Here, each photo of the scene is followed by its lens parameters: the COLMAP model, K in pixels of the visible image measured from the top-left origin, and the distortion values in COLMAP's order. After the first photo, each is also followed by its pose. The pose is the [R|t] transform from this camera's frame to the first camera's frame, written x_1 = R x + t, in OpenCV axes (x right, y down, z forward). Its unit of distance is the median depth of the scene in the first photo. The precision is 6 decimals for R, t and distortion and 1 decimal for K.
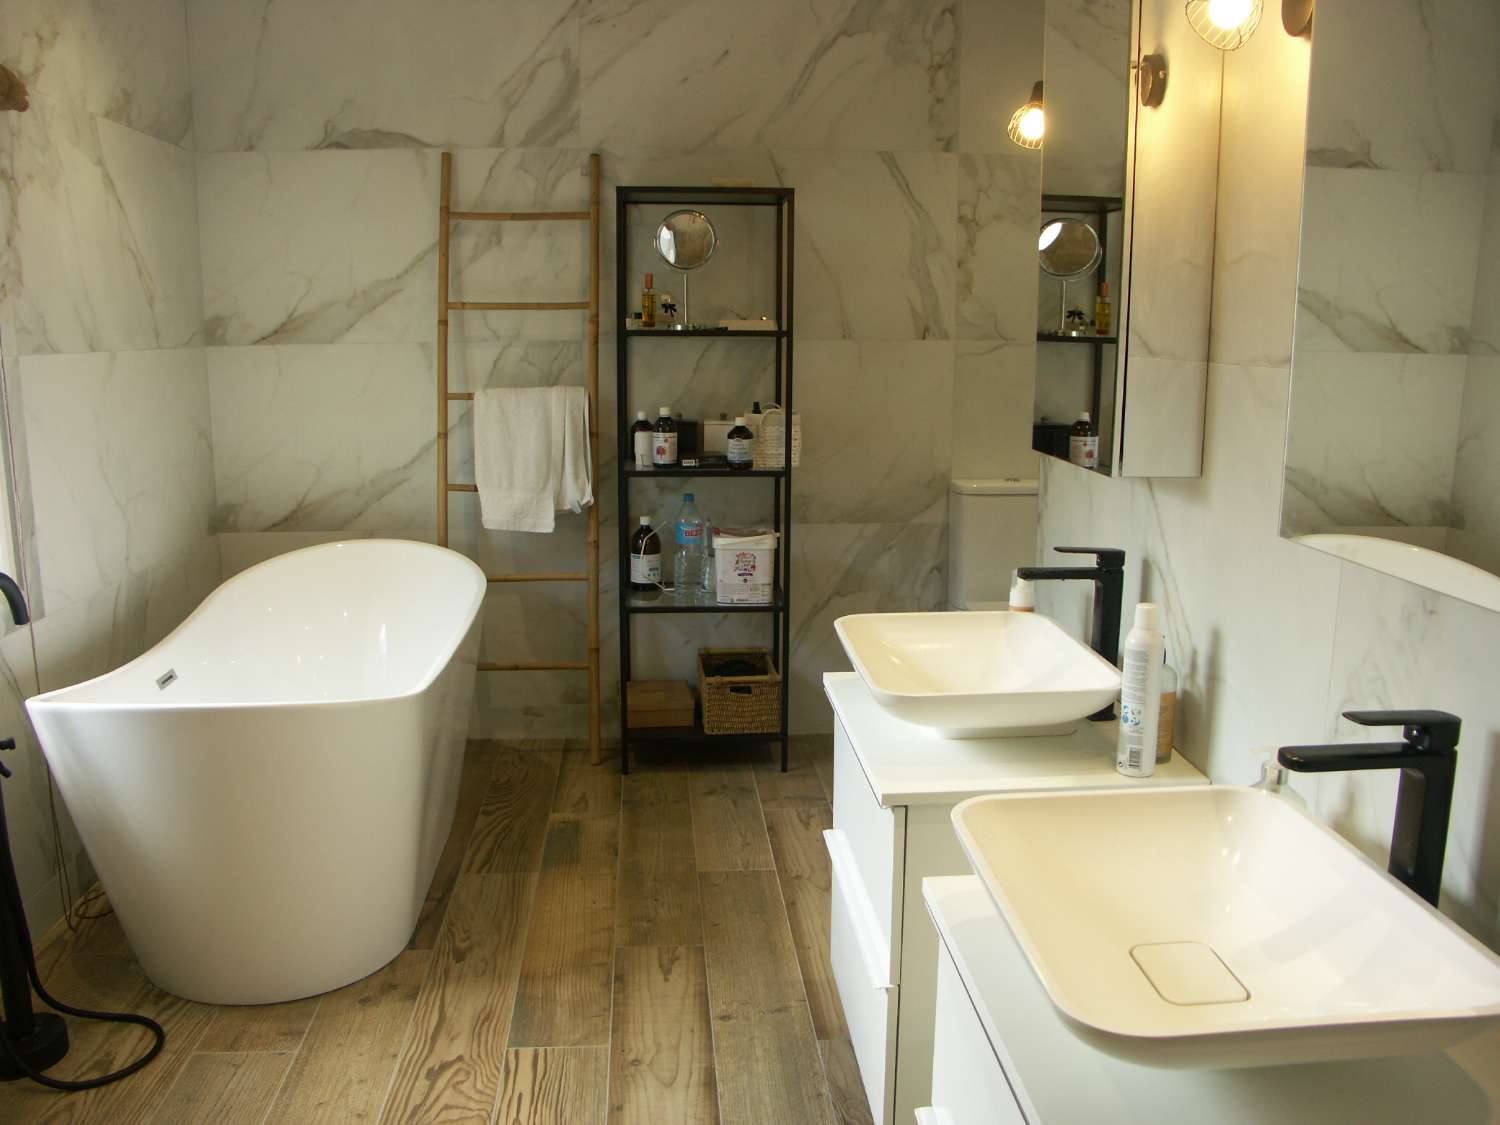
lens RADIAL K [[1242.5, 0, 750.0], [0, 1242.5, 562.5], [0, 0, 1]] dist [-0.191258, 0.173162]
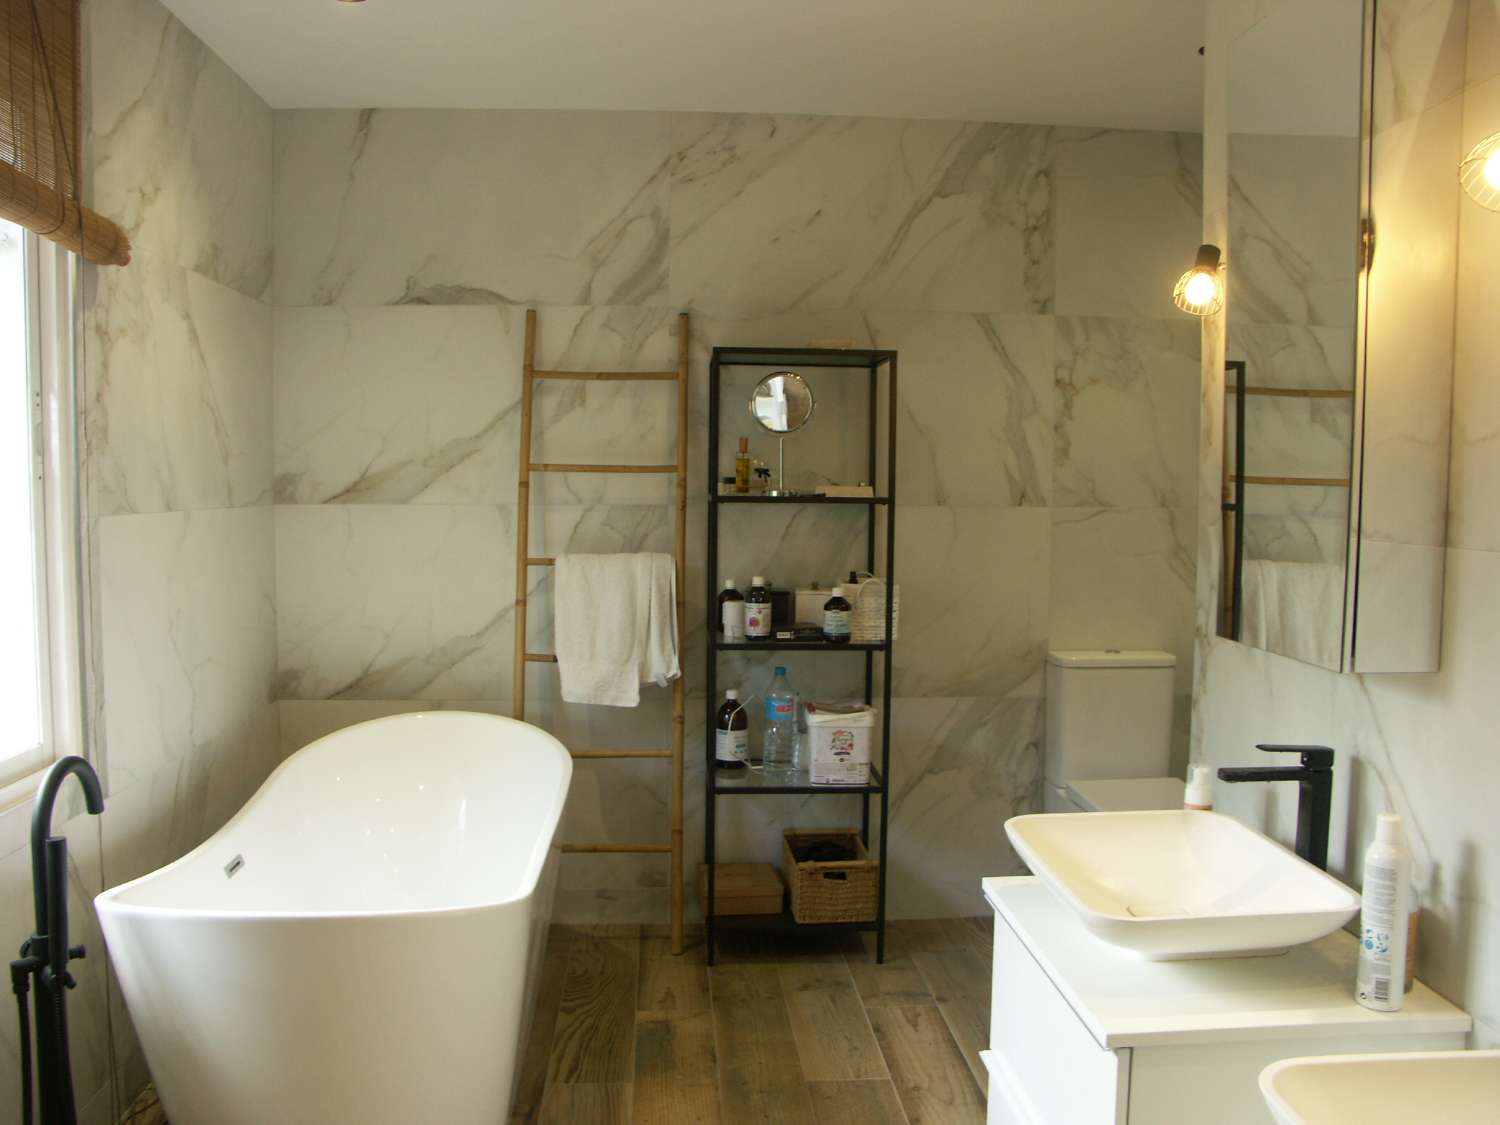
lens RADIAL K [[1242.5, 0, 750.0], [0, 1242.5, 562.5], [0, 0, 1]] dist [-0.191258, 0.173162]
pose [[0.999945, 0.005934, -0.008608, -0.065488], [-0.006942, 0.992483, -0.122184, -0.018825], [0.007818, 0.122237, 0.992470, 0.048250]]
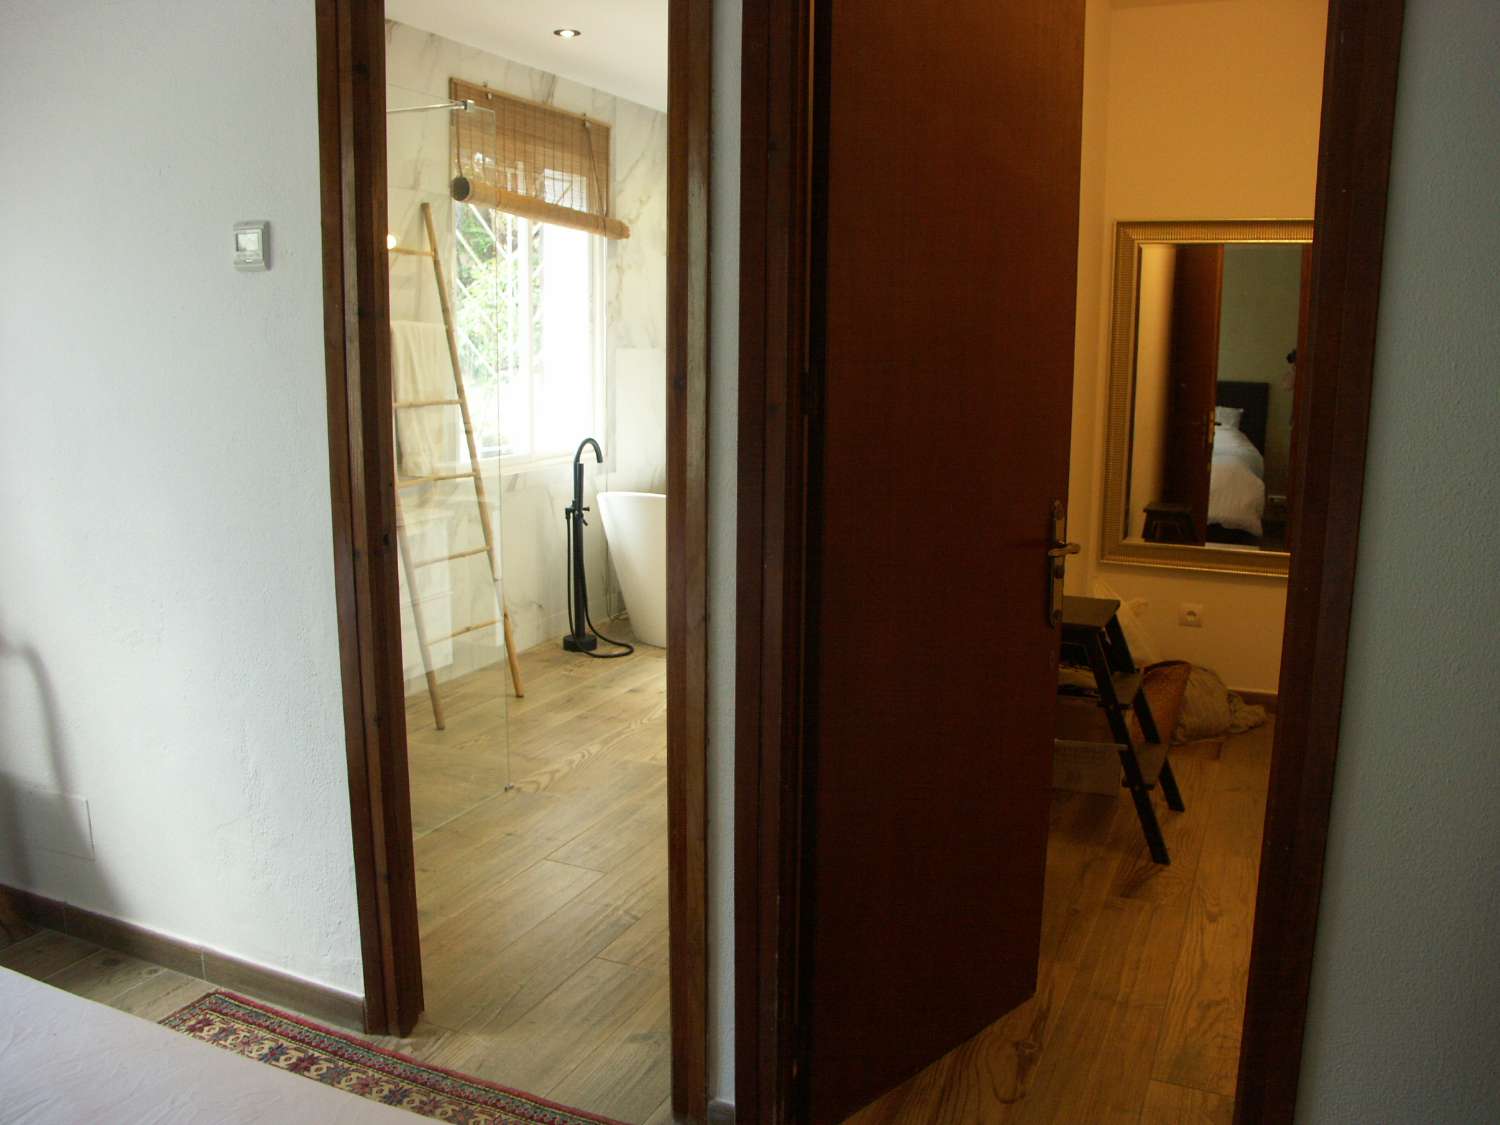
lens RADIAL K [[1242.5, 0, 750.0], [0, 1242.5, 562.5], [0, 0, 1]] dist [-0.191258, 0.173162]
pose [[0.875162, 0.095970, -0.474217, 0.490348], [-0.102167, 0.994686, 0.012754, 0.111690], [0.472921, 0.037287, 0.880316, -0.596708]]
